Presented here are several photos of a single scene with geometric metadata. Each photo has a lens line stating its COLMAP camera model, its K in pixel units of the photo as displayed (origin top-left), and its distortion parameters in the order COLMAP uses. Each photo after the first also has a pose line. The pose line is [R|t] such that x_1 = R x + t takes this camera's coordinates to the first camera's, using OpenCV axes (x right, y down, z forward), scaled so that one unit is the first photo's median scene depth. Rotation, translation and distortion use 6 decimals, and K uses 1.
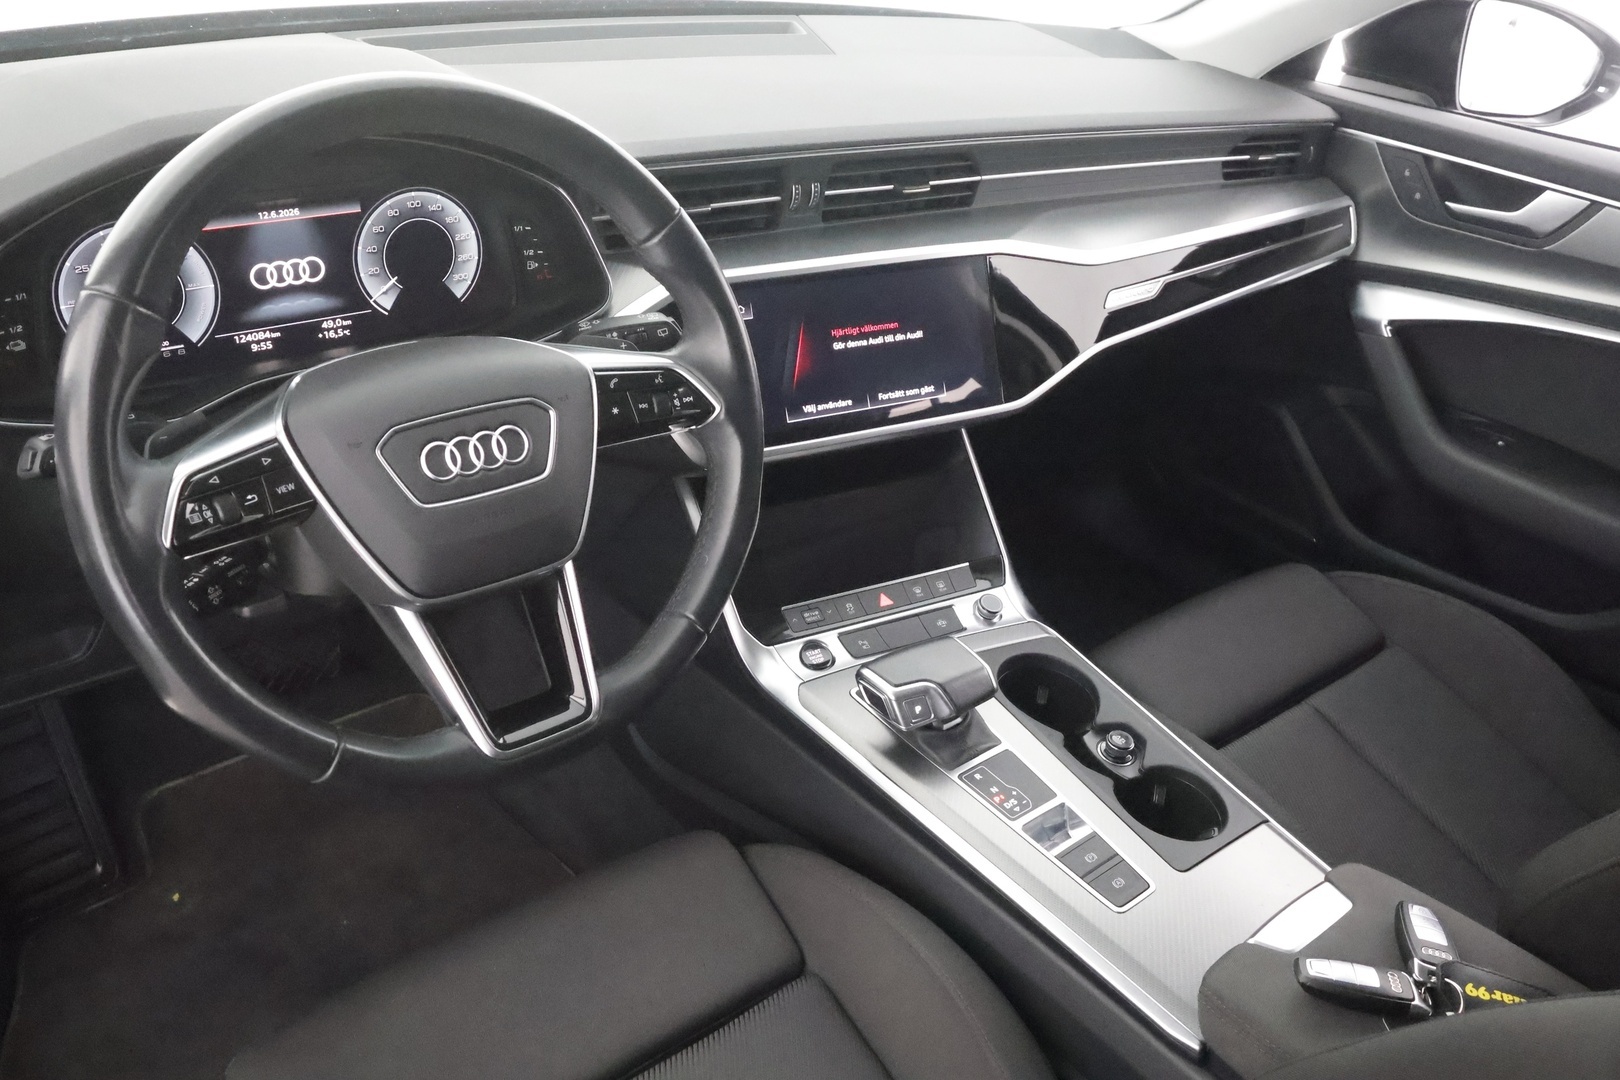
lens RADIAL K [[1335.4, 0, 810.0], [0, 1335.4, 540.0], [0, 0, 1]] dist [0.012323, 0.006319]
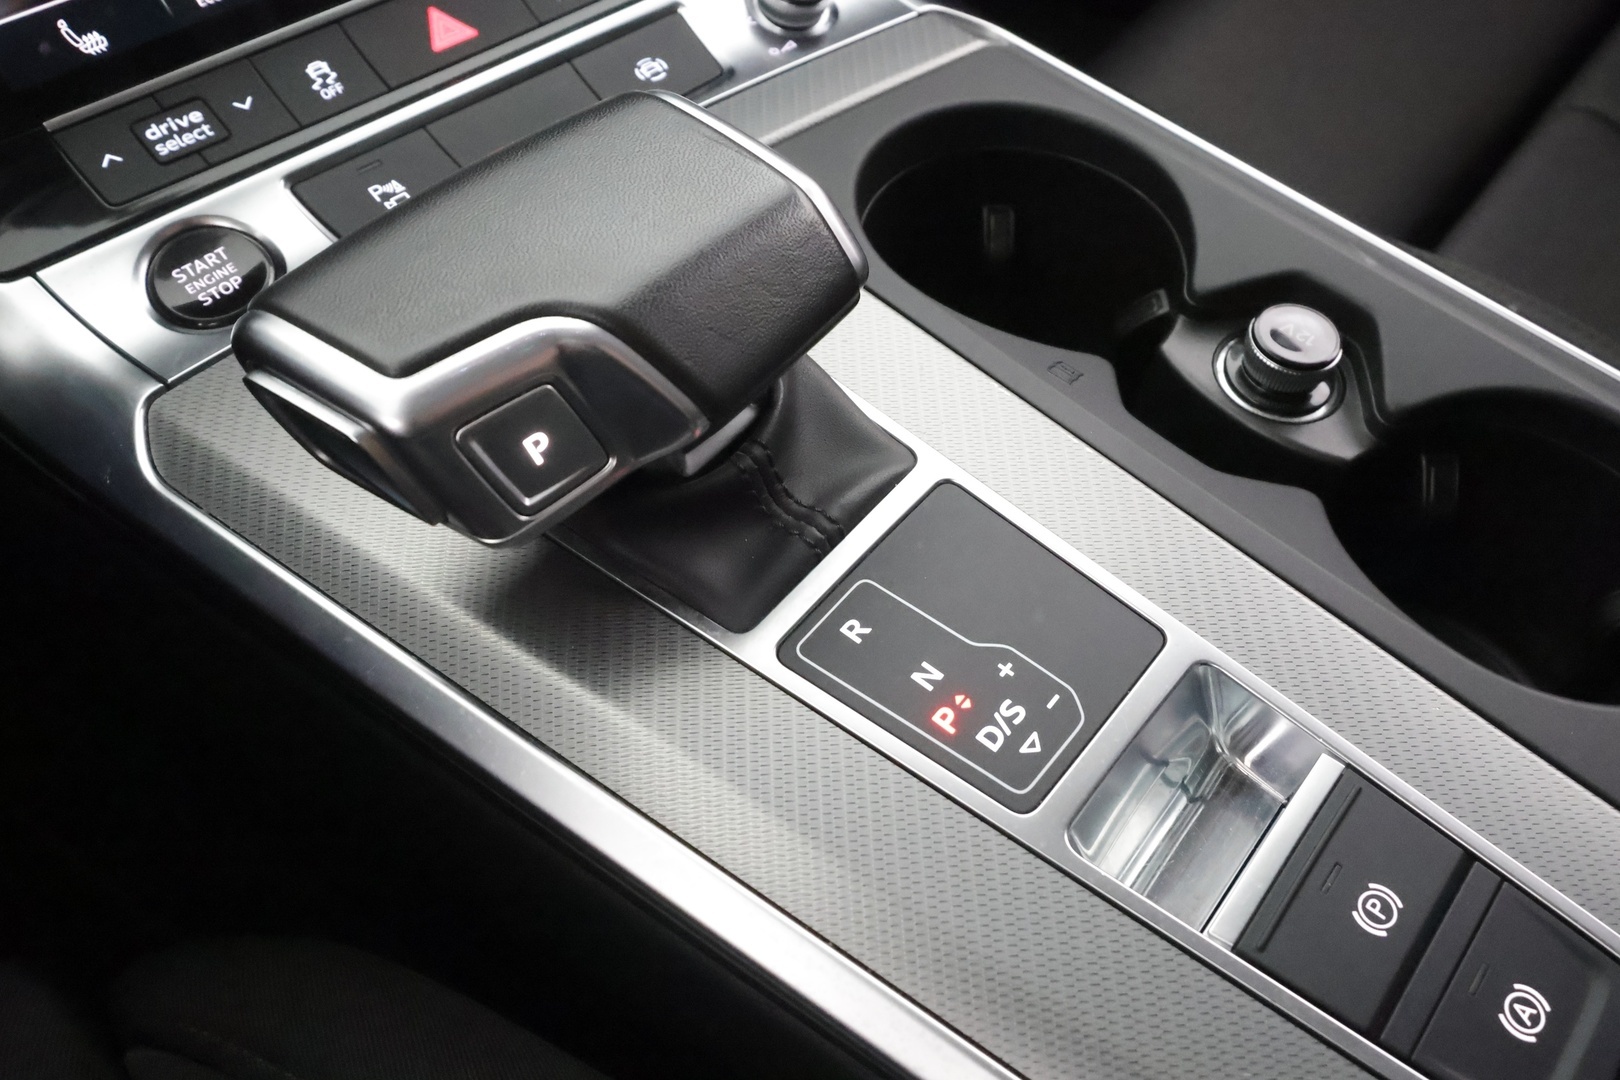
lens RADIAL K [[1335.4, 0, 810.0], [0, 1335.4, 540.0], [0, 0, 1]] dist [0.012323, 0.006319]
pose [[0.973585, -0.223967, 0.044394, 0.112543], [0.195717, 0.918753, 0.342911, 0.073810], [-0.117588, -0.325164, 0.938318, 0.785390]]
